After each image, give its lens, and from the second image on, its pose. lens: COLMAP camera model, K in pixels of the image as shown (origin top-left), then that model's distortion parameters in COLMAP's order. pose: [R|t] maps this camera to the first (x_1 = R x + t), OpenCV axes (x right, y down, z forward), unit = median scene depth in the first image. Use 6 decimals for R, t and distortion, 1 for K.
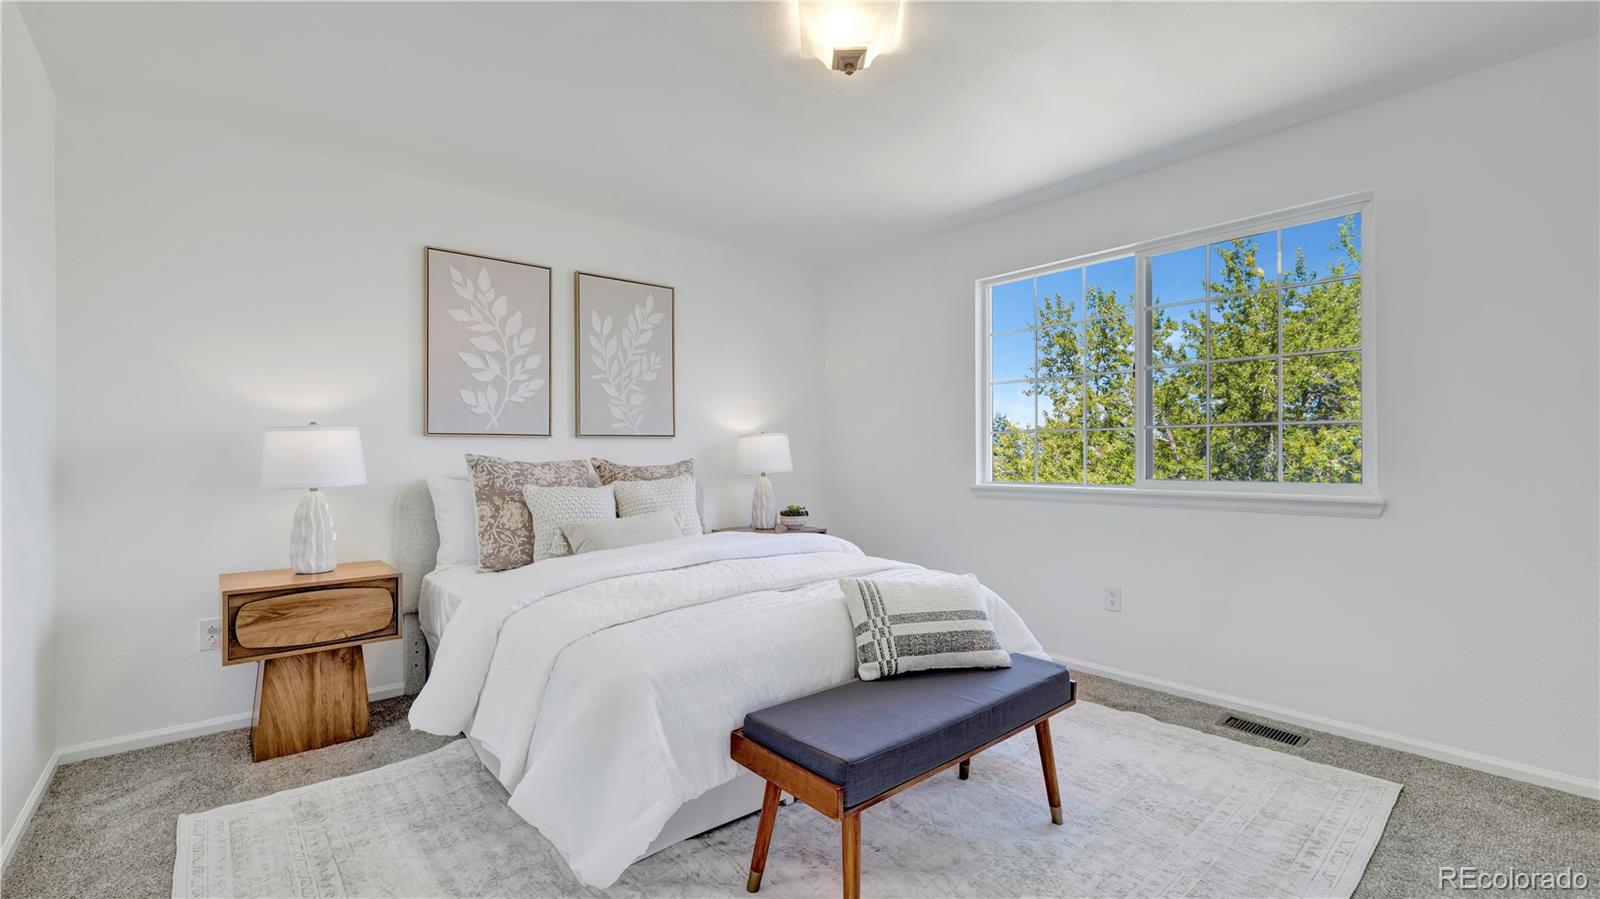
lens RADIAL K [[696.3, 0, 795.2], [0, 696.3, 450.2], [0, 0, 1]] dist [0.000090, 0.000690]
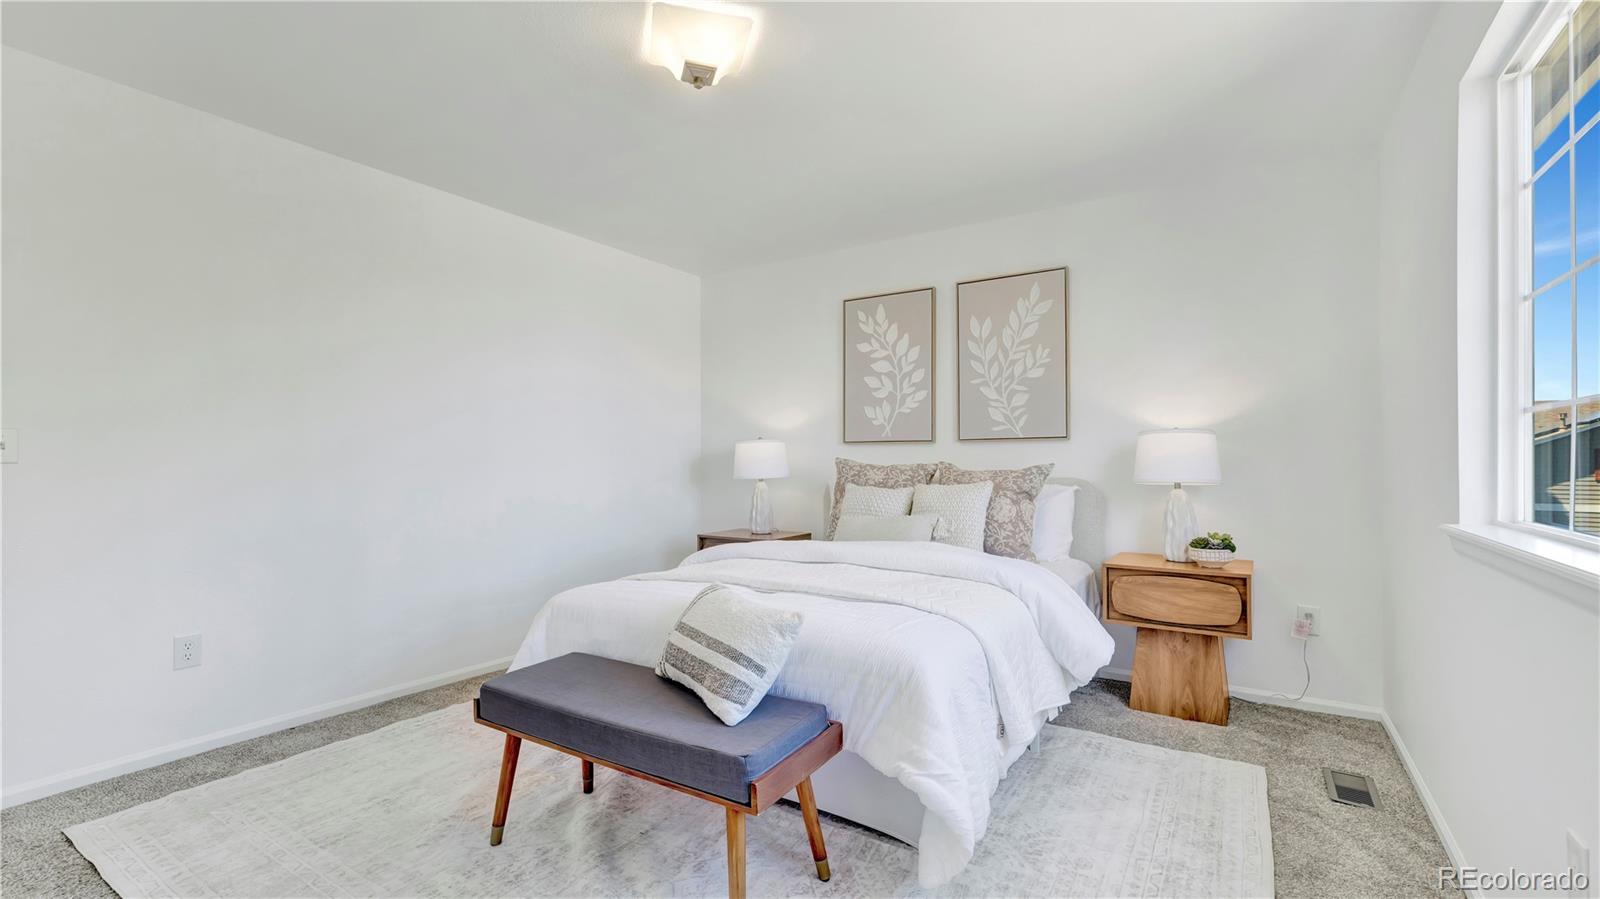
lens RADIAL K [[696.3, 0, 795.2], [0, 696.3, 450.2], [0, 0, 1]] dist [0.000090, 0.000690]
pose [[0.293400, -0.001215, -0.955989, 0.604488], [0.014742, 0.999886, 0.003253, -0.012597], [0.955876, -0.015047, 0.293384, 0.451560]]
